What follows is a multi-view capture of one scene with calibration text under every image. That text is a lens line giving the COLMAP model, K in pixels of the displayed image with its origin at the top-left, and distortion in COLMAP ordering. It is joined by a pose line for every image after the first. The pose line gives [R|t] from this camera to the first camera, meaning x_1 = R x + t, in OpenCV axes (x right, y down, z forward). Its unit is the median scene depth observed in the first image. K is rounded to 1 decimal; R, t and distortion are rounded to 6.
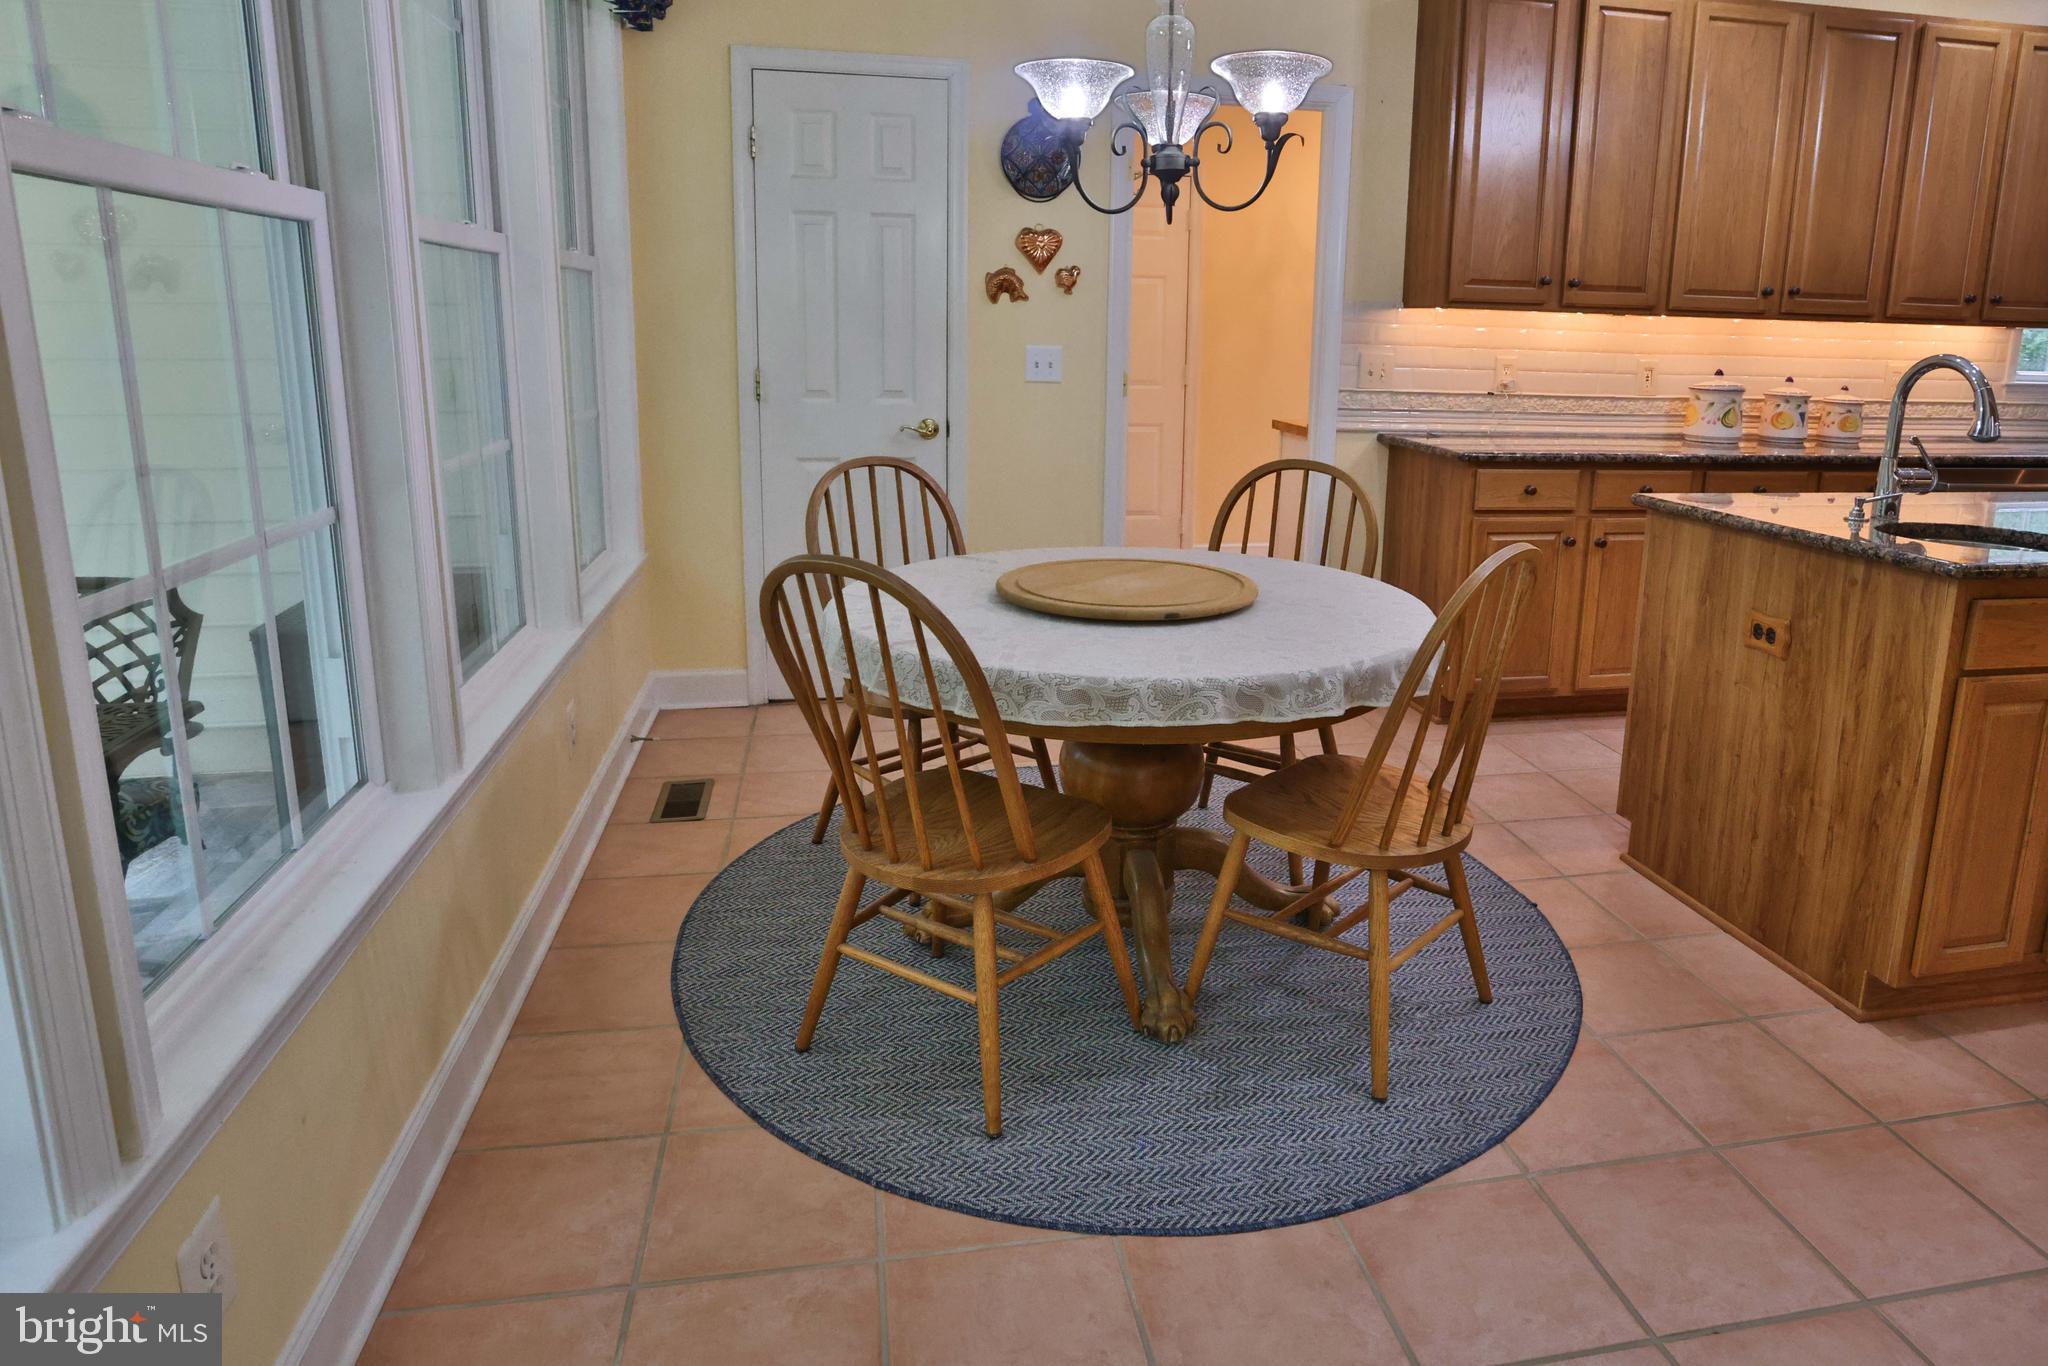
lens RADIAL K [[1279.7, 0, 1024.0], [0, 1279.7, 683.0], [0, 0, 1]] dist [-0.075380, 0.000465]
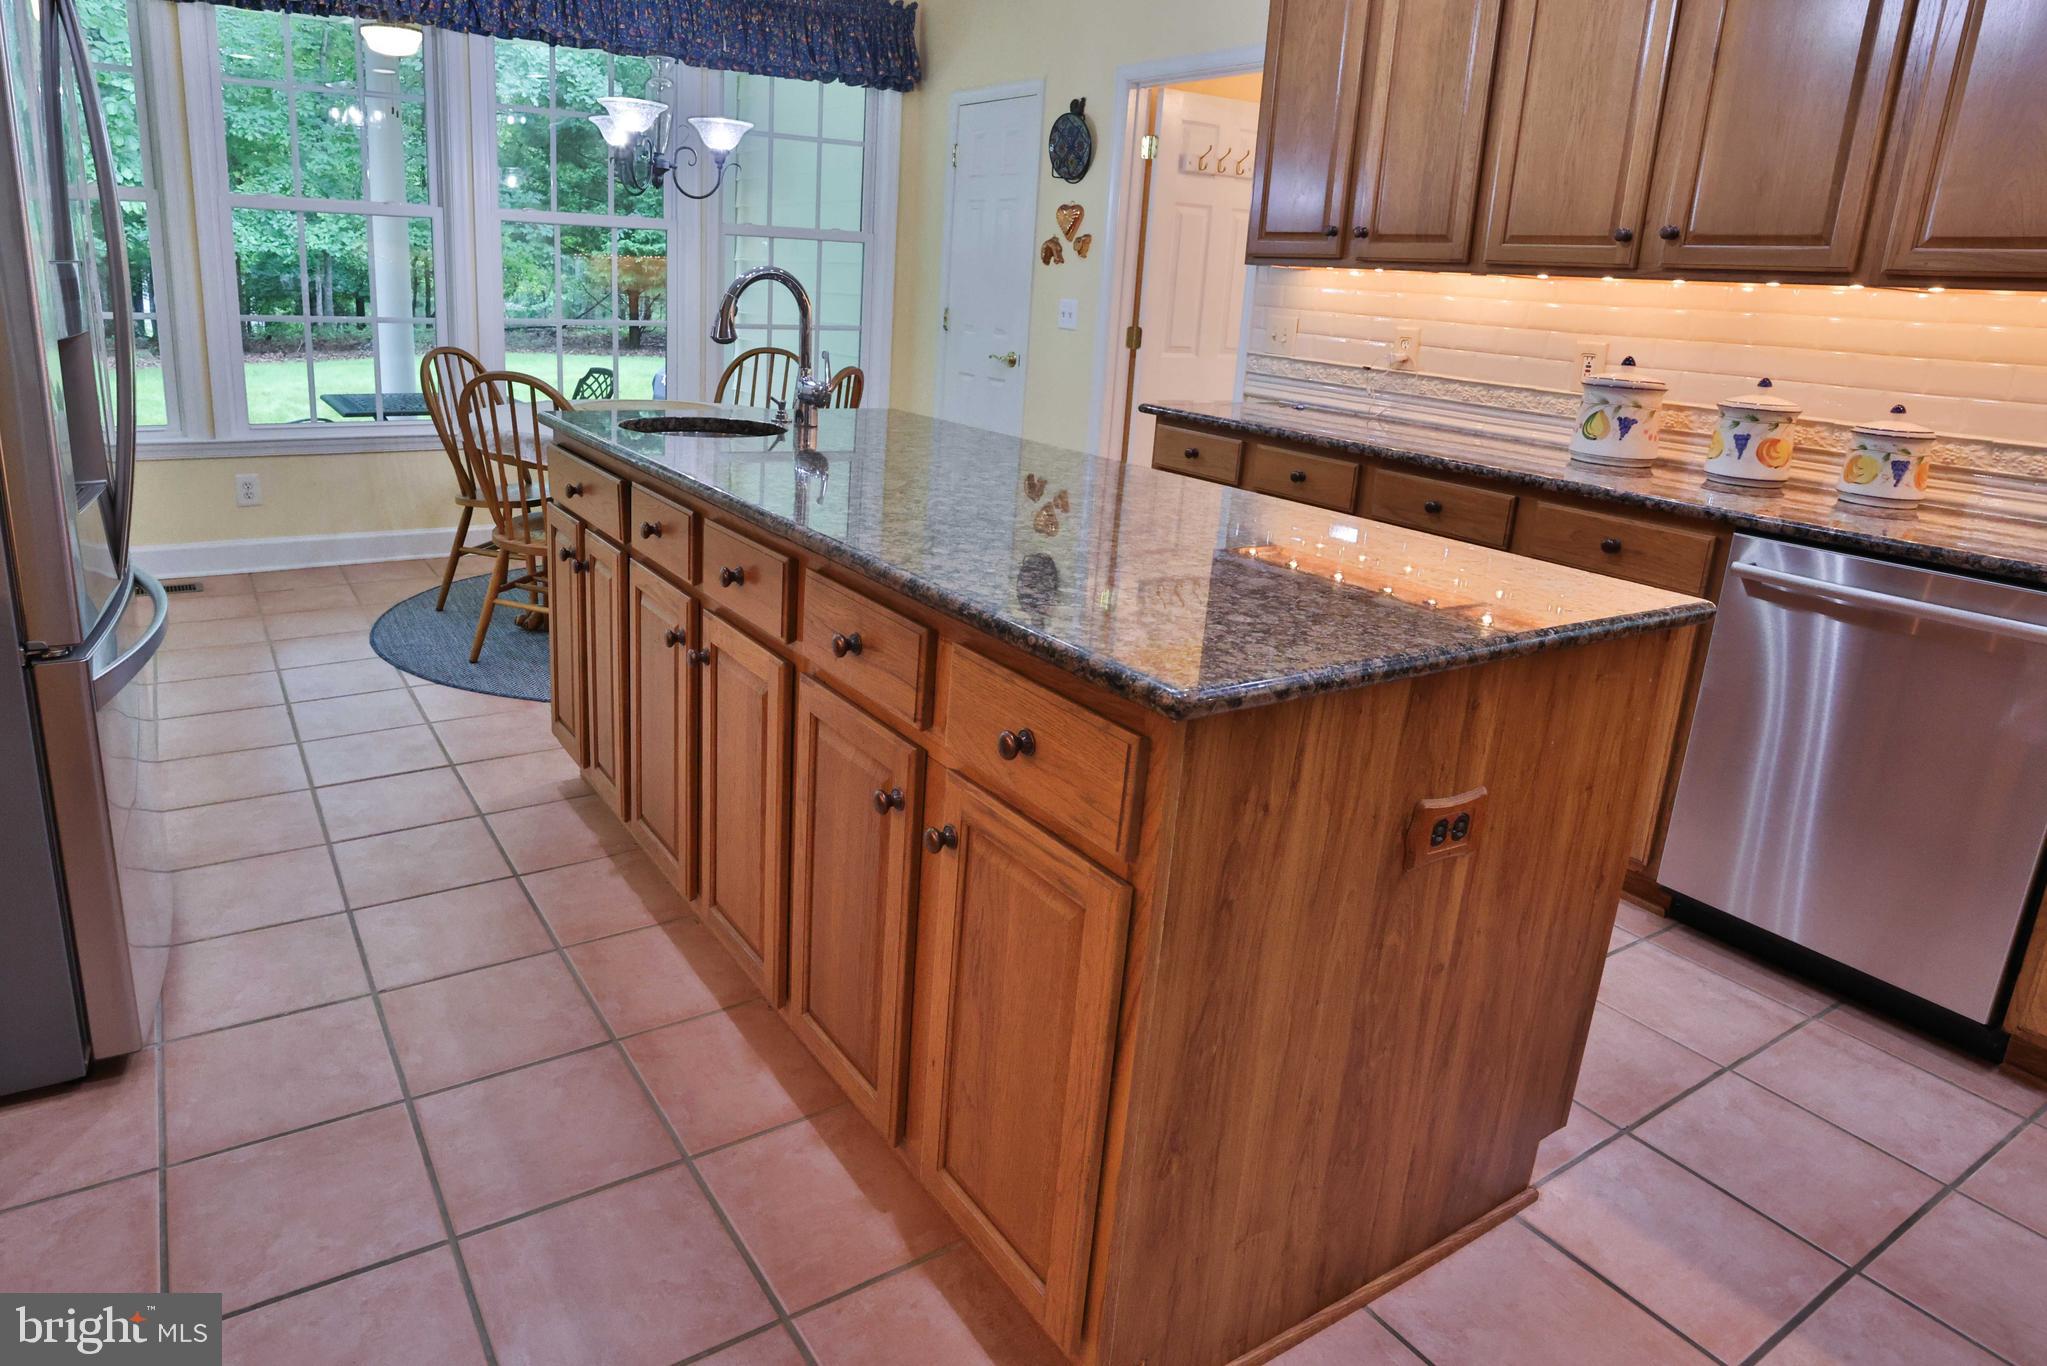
lens RADIAL K [[1279.0, 0, 1023.5], [0, 1279.0, 683.0], [0, 0, 1]] dist [-0.075380, 0.000465]
pose [[0.383163, 0.281685, -0.879682, 1.159802], [-0.295259, 0.939750, 0.172313, -0.114222], [0.875219, 0.193710, 0.443247, 0.482658]]
